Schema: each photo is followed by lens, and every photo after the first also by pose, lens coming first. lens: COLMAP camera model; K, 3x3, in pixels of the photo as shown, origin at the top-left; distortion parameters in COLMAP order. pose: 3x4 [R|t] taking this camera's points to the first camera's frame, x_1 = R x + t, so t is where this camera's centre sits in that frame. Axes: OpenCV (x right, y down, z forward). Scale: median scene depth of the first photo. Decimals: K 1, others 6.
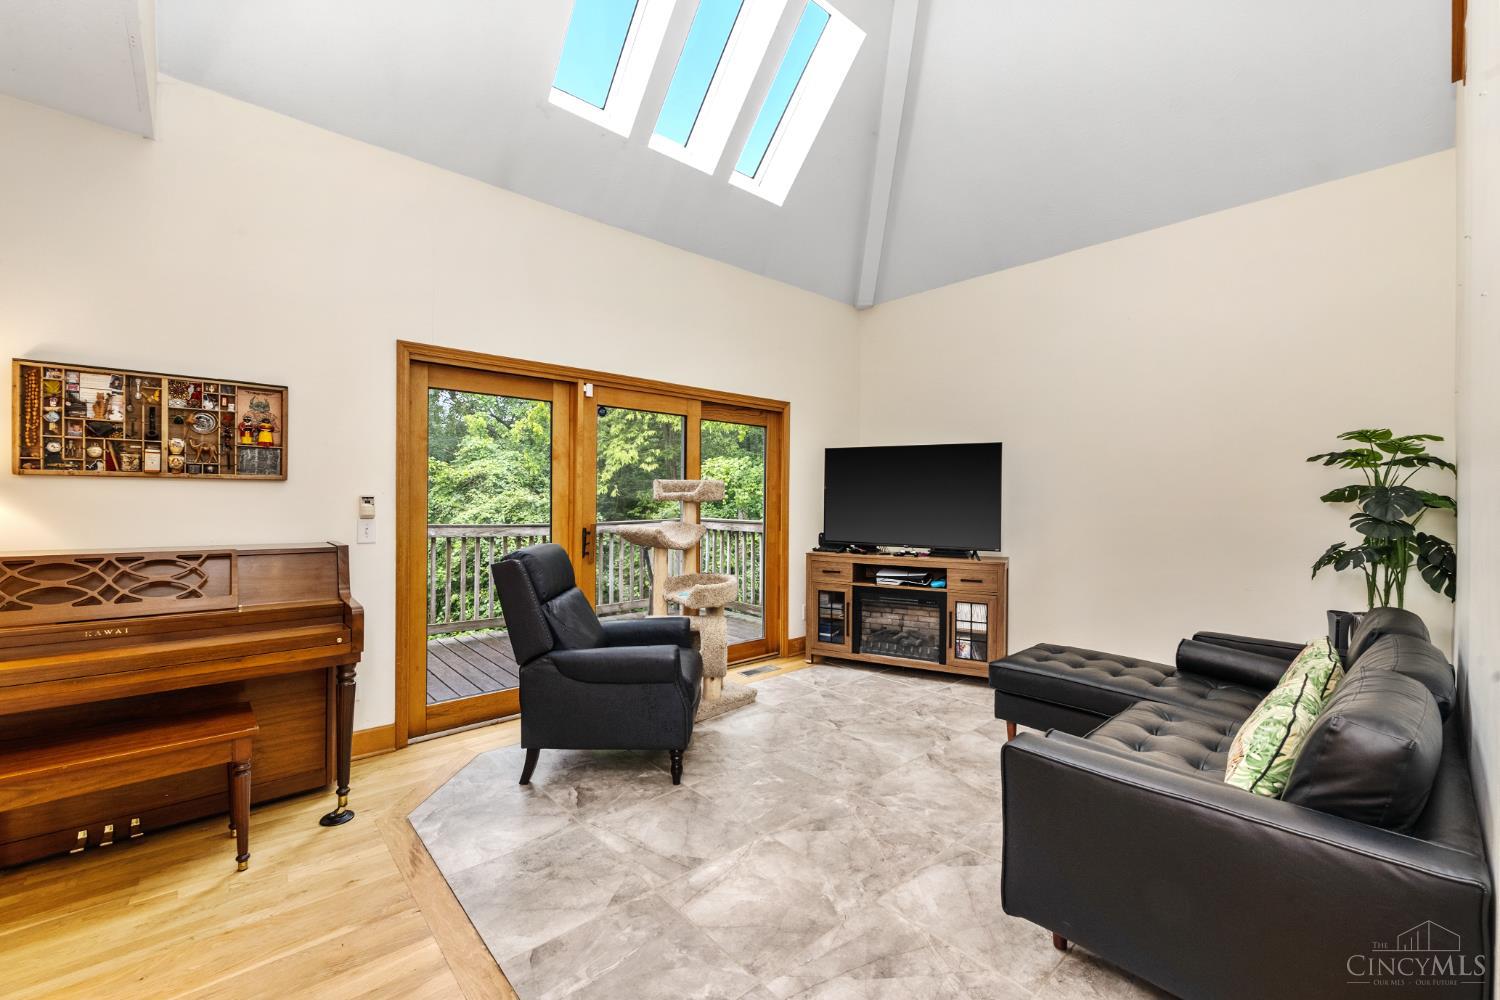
lens RADIAL K [[603.6, 0, 734.6], [0, 603.6, 493.7], [0, 0, 1]] dist [-0.007655, -0.000336]
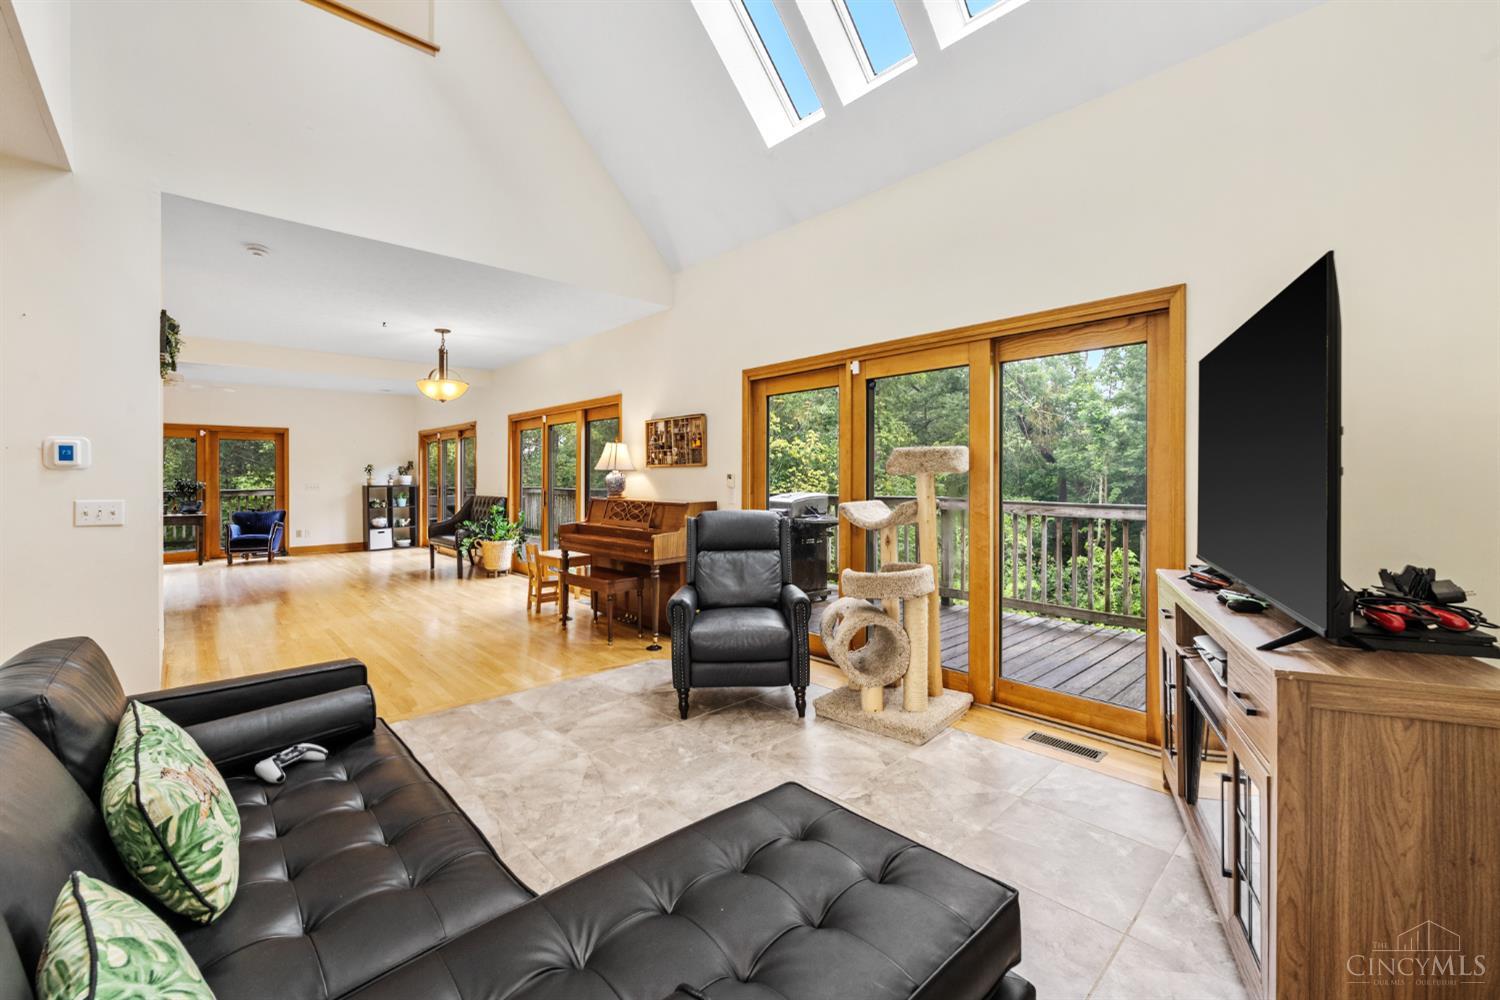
lens RADIAL K [[603.6, 0, 756.1], [0, 603.6, 474.2], [0, 0, 1]] dist [-0.007655, -0.000336]
pose [[0.046544, -0.011142, -0.998854, 1.073044], [0.015721, 0.999822, -0.010420, 0.023398], [0.998793, -0.015218, 0.046711, 1.084810]]
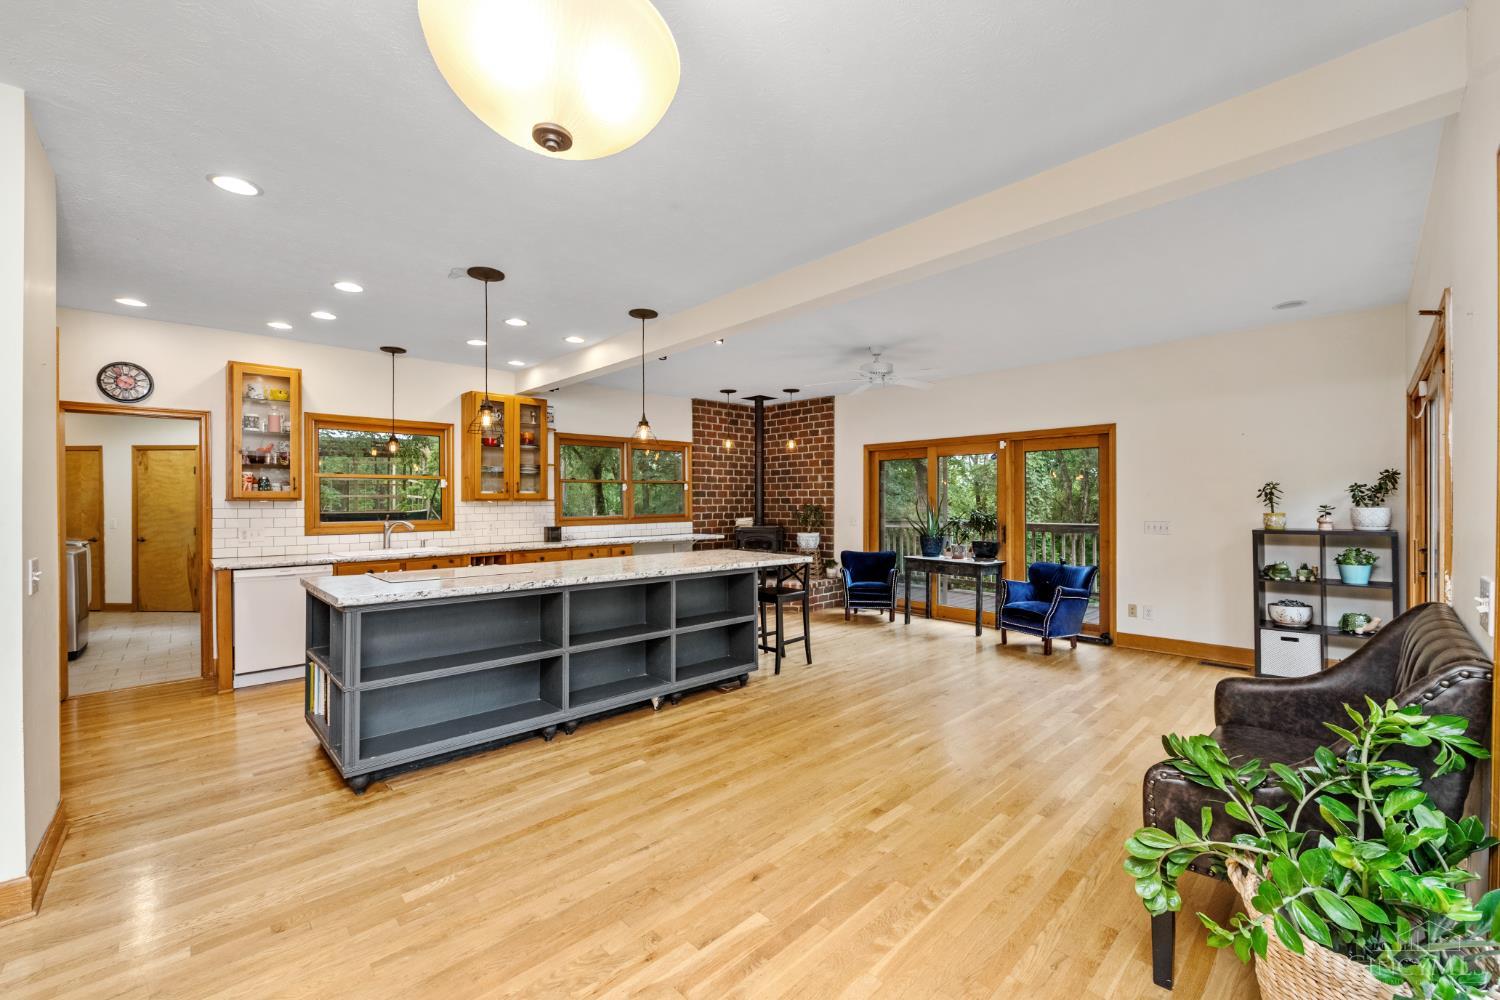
lens RADIAL K [[603.6, 0, 738.4], [0, 603.6, 504.5], [0, 0, 1]] dist [-0.007655, -0.000336]
pose [[-0.999288, -0.002481, -0.037657, -1.318890], [-0.002140, 0.999956, -0.009096, -0.034854], [0.037678, -0.009009, -0.999249, 0.451586]]
